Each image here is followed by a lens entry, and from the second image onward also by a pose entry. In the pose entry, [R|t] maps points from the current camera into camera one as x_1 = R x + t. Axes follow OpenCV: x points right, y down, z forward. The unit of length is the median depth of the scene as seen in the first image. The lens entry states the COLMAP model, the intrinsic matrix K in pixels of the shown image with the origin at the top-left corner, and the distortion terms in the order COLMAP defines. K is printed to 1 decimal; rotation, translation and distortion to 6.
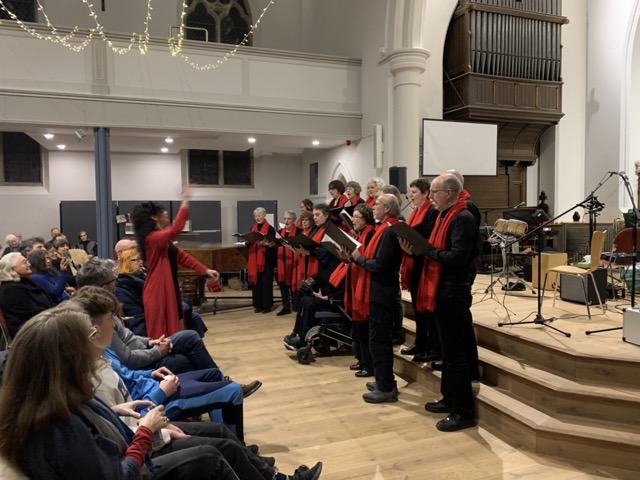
lens RADIAL K [[485.2, 0, 319.4], [0, 485.2, 237.9], [0, 0, 1]] dist [0.004851, 0.000446]
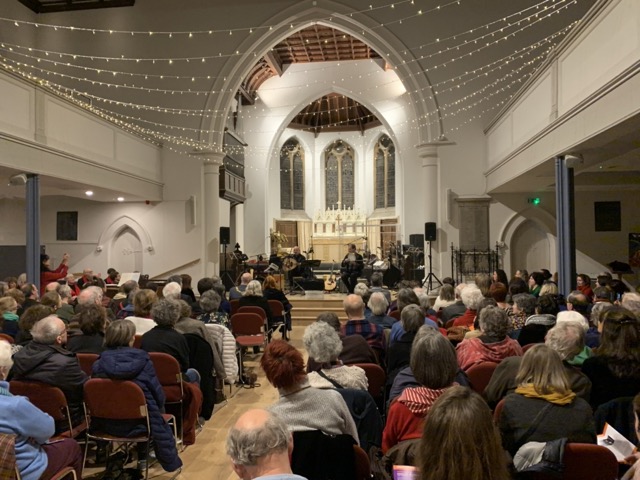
lens RADIAL K [[486.2, 0, 320.0], [0, 486.2, 240.0], [0, 0, 1]] dist [0.004233, 0.000034]
pose [[0.449239, 0.023096, 0.893113, -1.243433], [0.056685, 0.996915, -0.054294, -0.000331], [-0.891611, 0.075017, 0.446544, 0.025928]]
